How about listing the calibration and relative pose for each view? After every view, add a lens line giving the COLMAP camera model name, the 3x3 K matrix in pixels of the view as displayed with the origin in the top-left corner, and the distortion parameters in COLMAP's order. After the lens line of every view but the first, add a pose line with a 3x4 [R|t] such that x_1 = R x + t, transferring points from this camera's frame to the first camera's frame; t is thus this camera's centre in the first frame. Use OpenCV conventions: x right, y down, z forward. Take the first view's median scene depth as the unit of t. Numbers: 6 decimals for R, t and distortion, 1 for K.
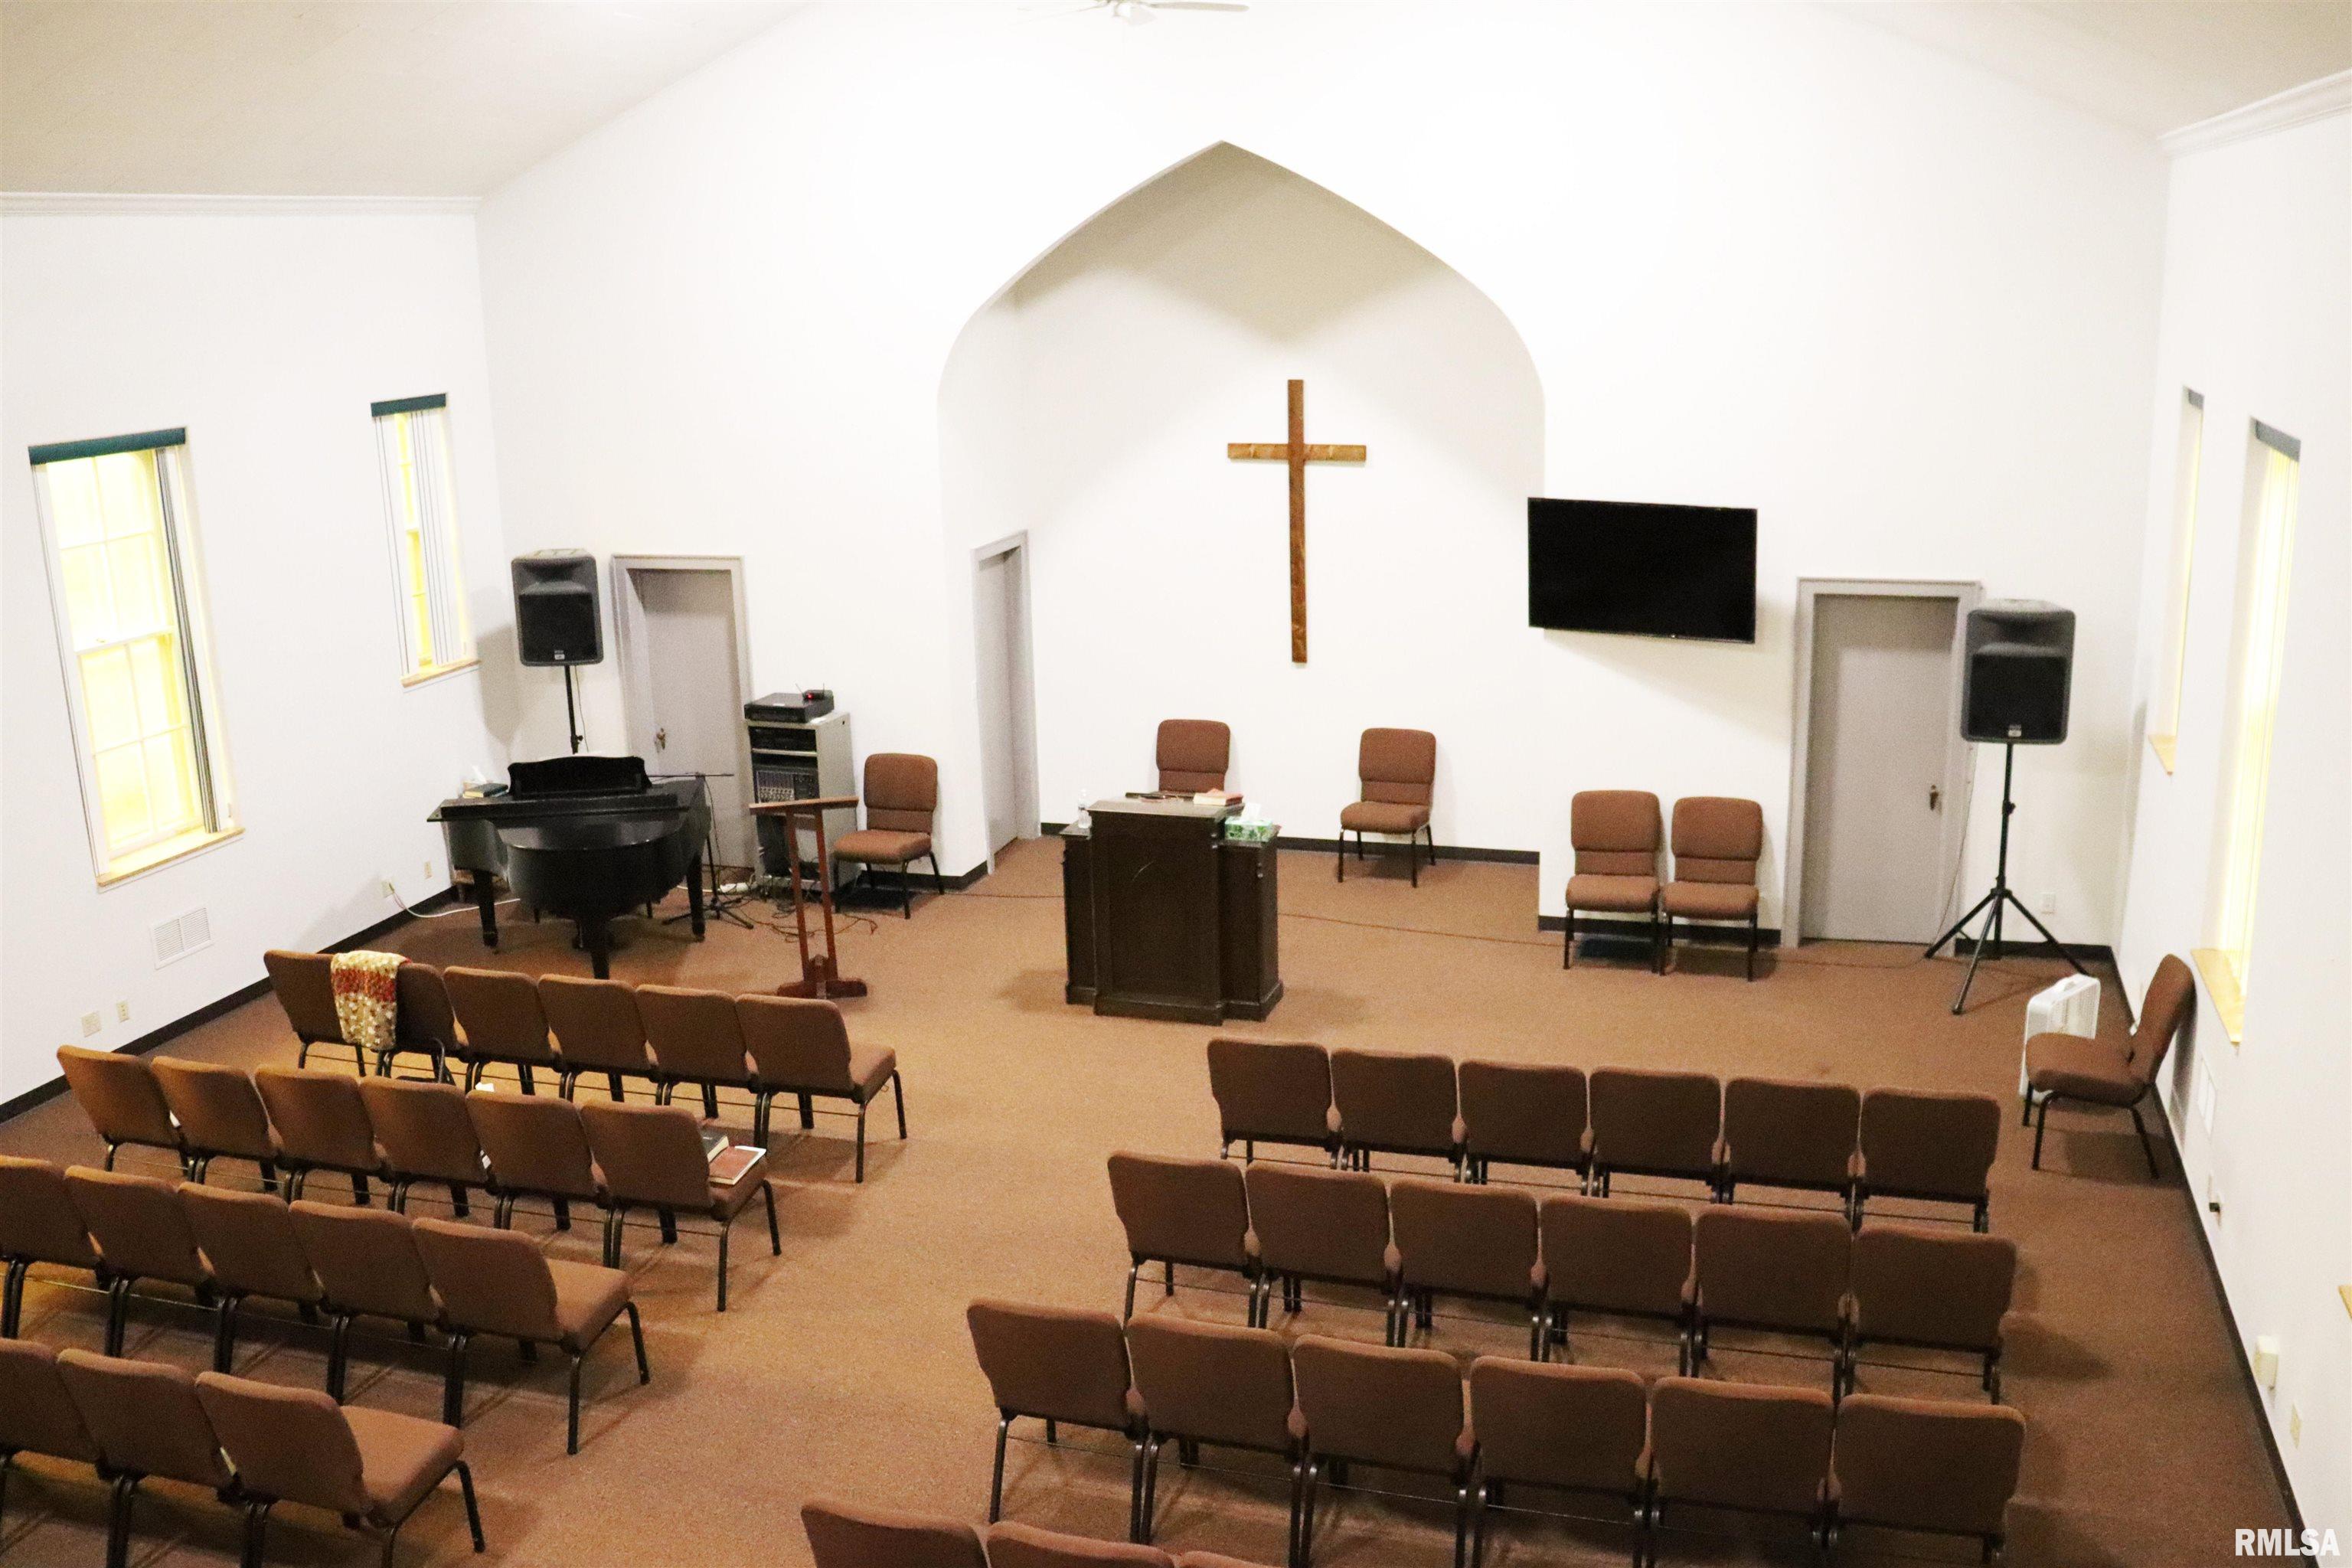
lens RADIAL K [[2115.2, 0, 1206.0], [0, 2115.2, 778.3], [0, 0, 1]] dist [-0.174365, 0.178317]
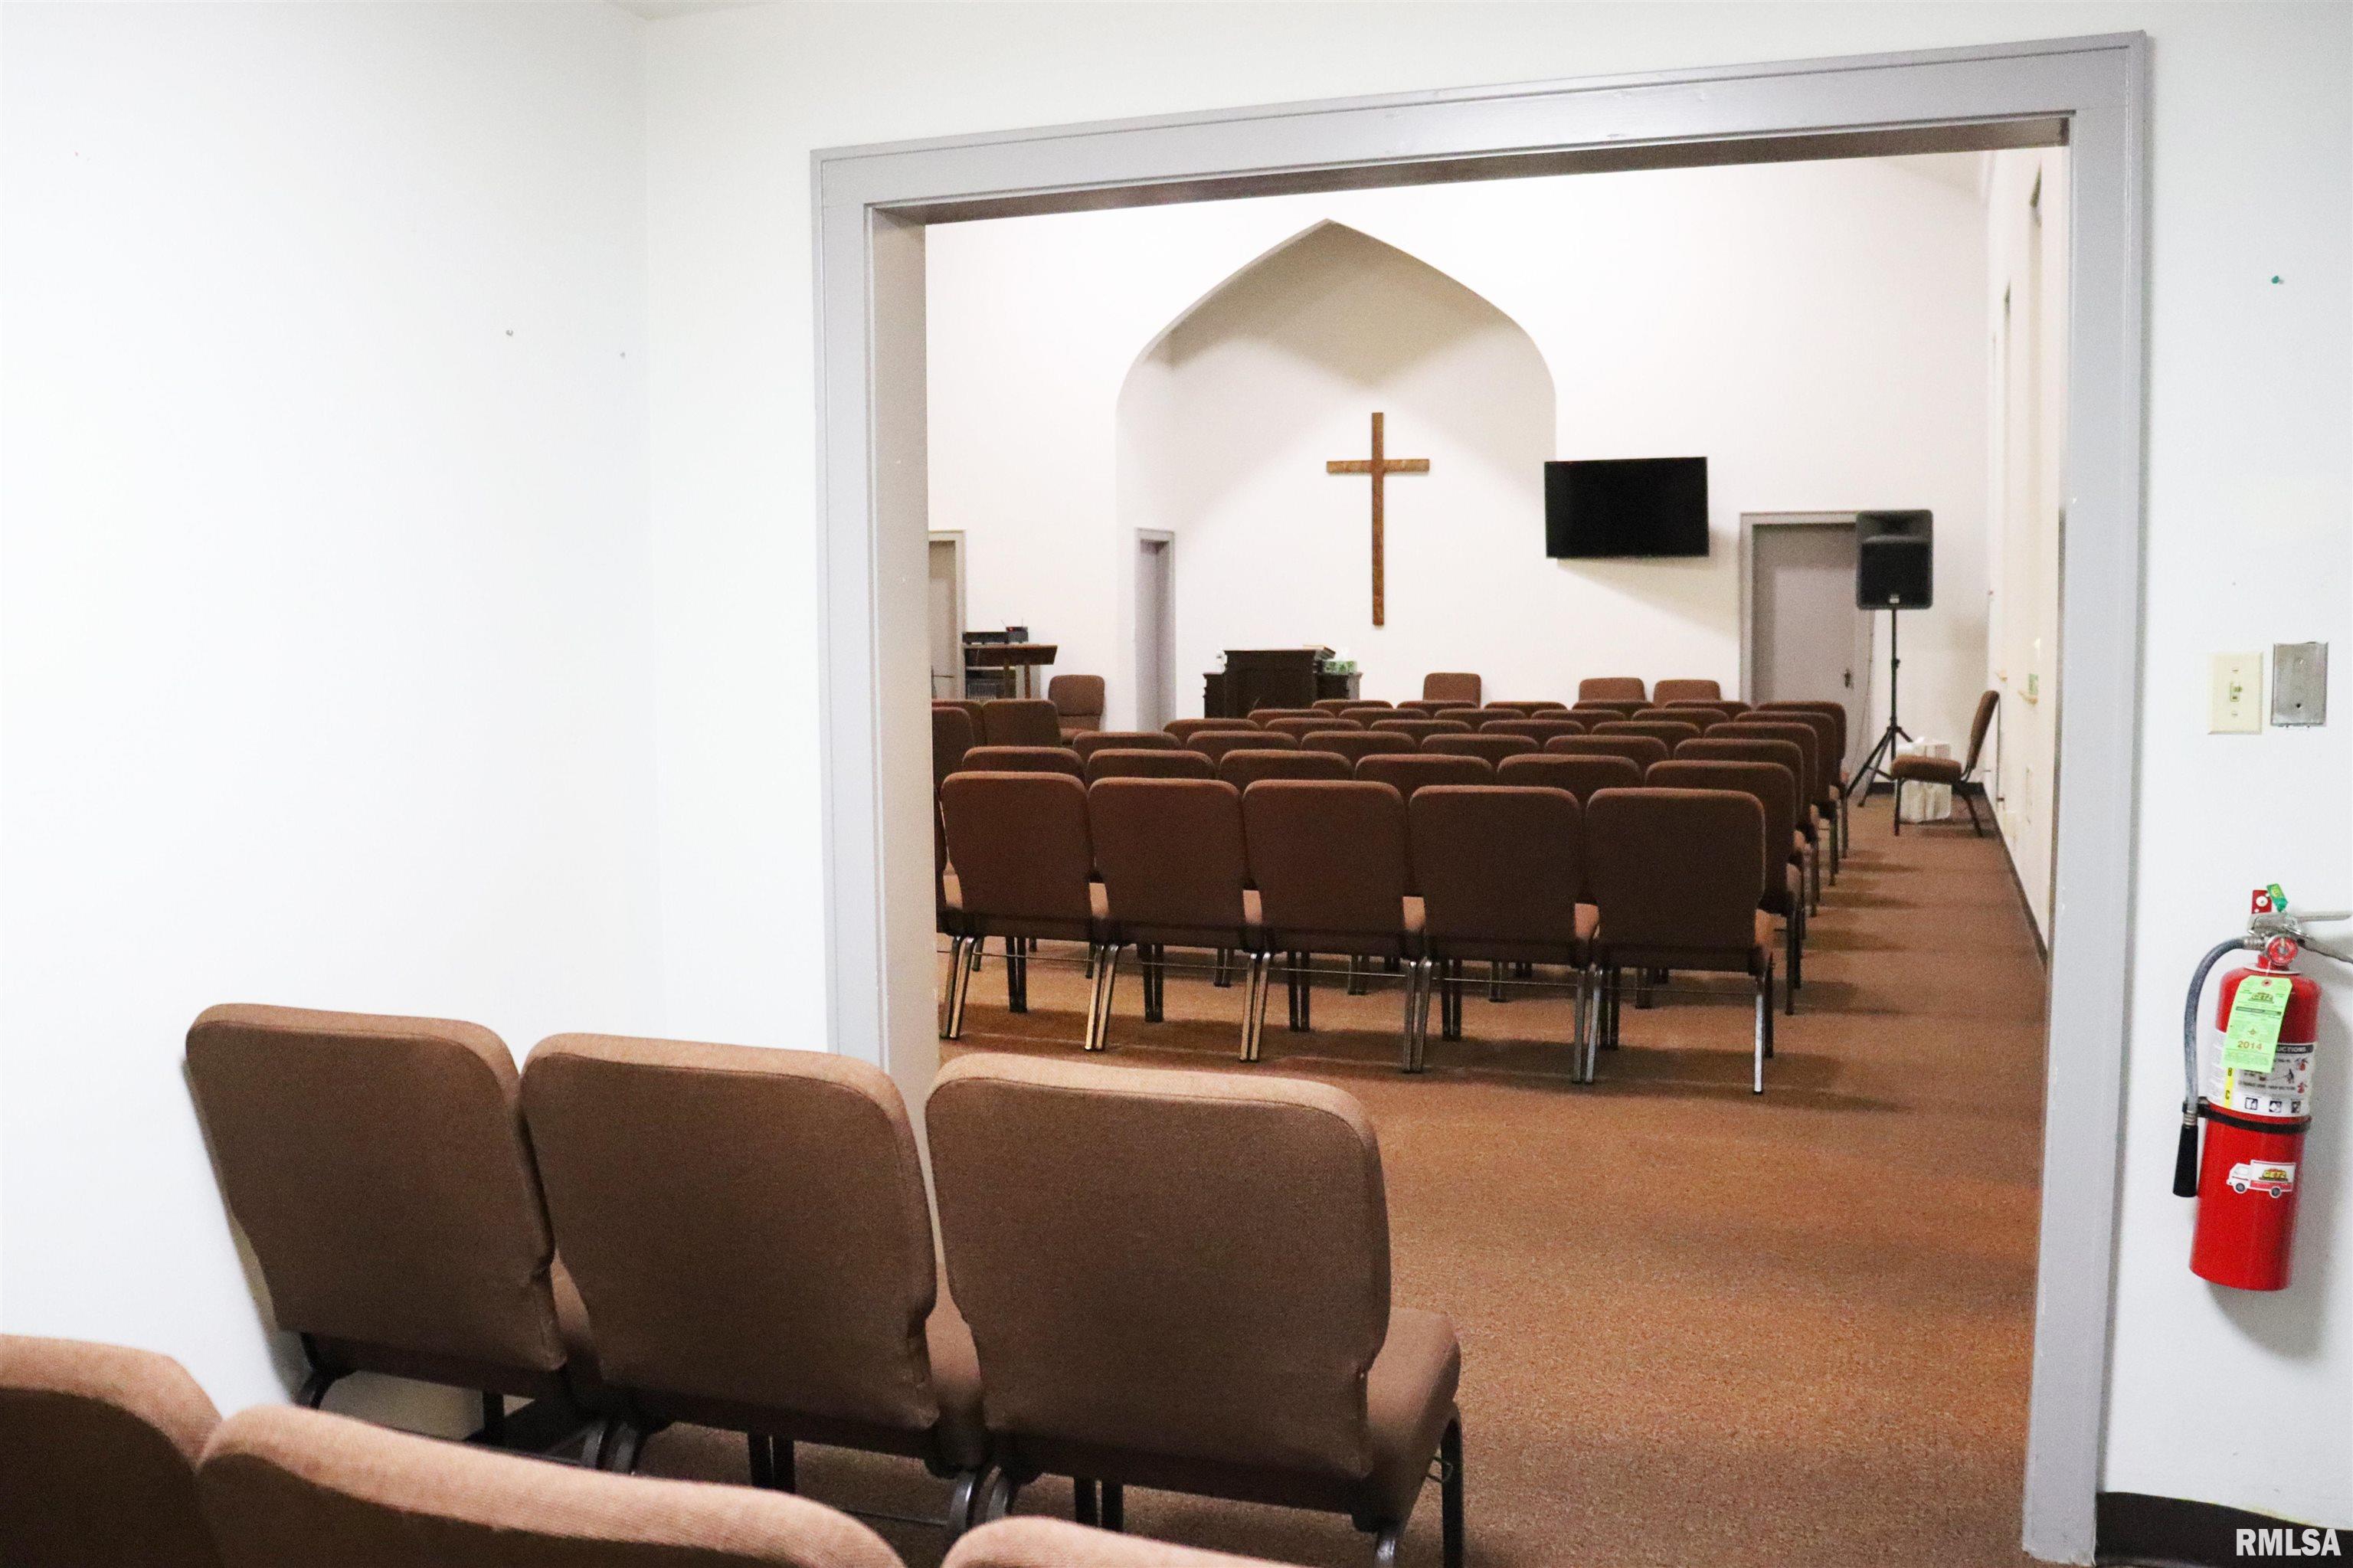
lens RADIAL K [[2099.6, 0, 1170.7], [0, 2099.6, 822.3], [0, 0, 1]] dist [-0.259873, 0.670023]
pose [[0.998175, 0.021950, -0.056256, -0.010804], [-0.030402, 0.987587, -0.154106, 0.319852], [0.052175, 0.155535, 0.986452, -0.323731]]
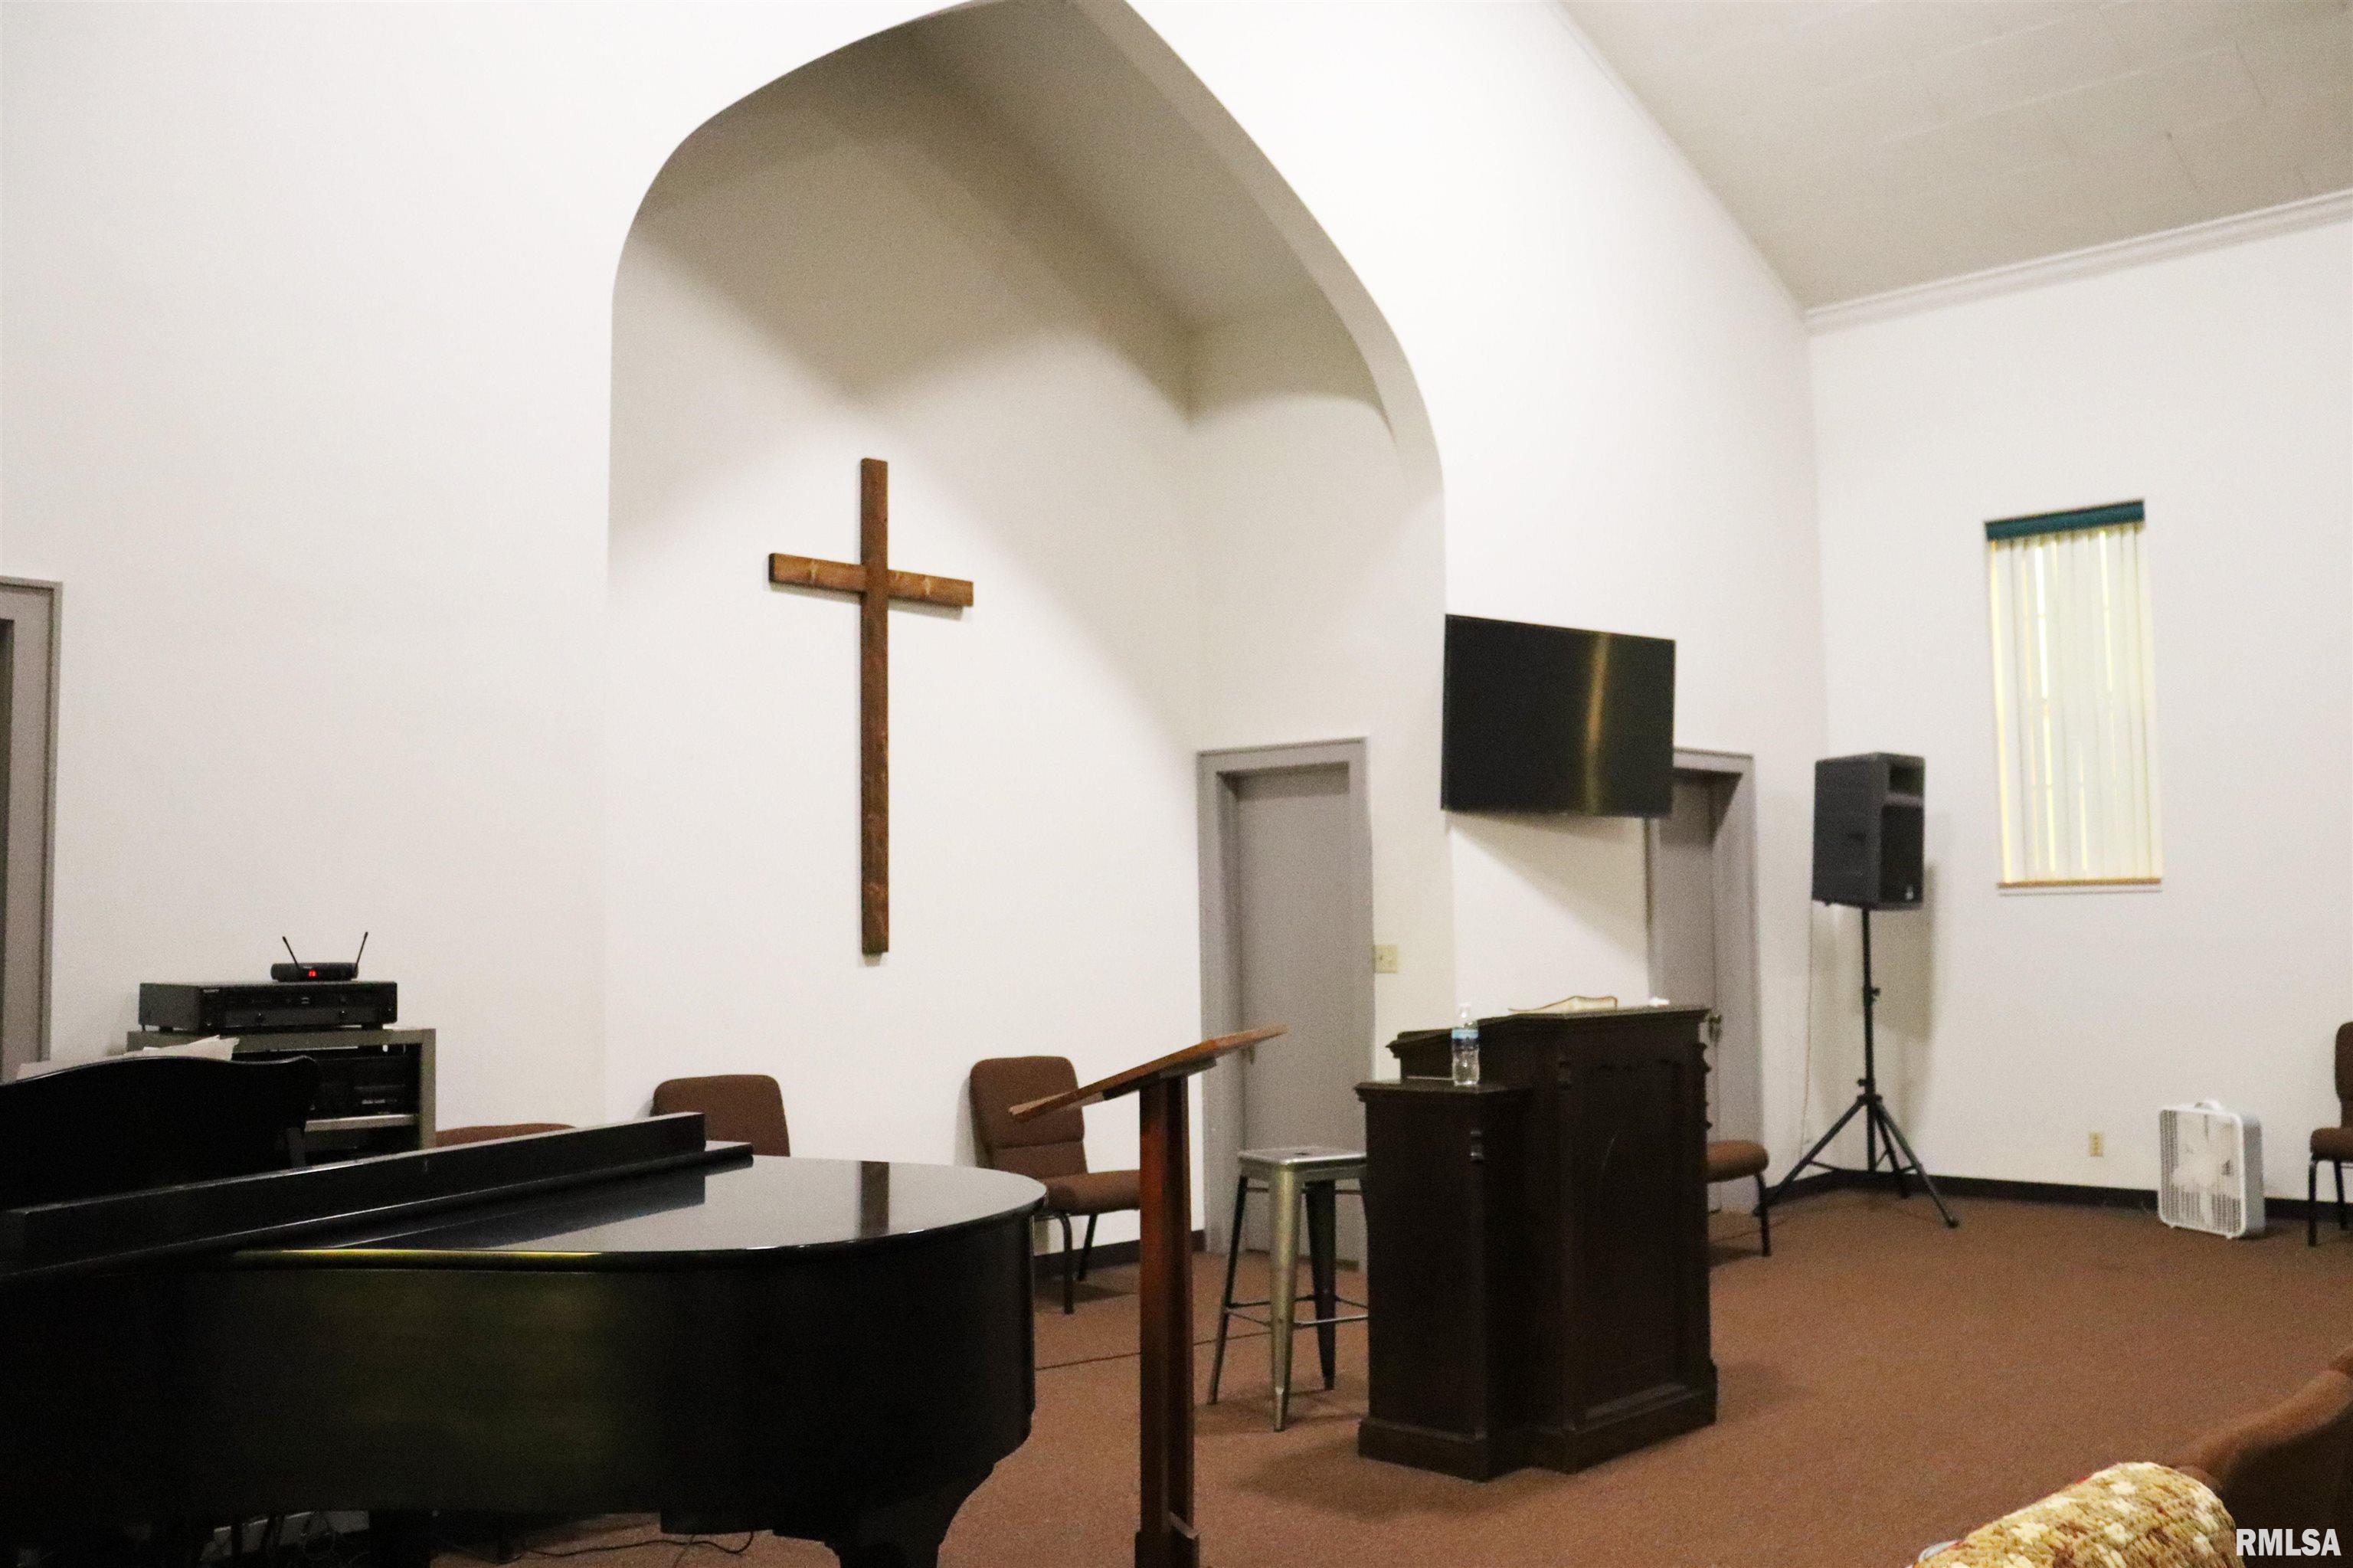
lens RADIAL K [[2089.4, 0, 1187.6], [0, 2089.4, 782.3], [0, 0, 1]] dist [-0.172896, 0.177677]
pose [[0.458946, 0.081165, 0.884749, -0.482795], [0.221435, 0.953944, -0.202378, 0.037522], [-0.860427, 0.288795, 0.419836, 0.805251]]
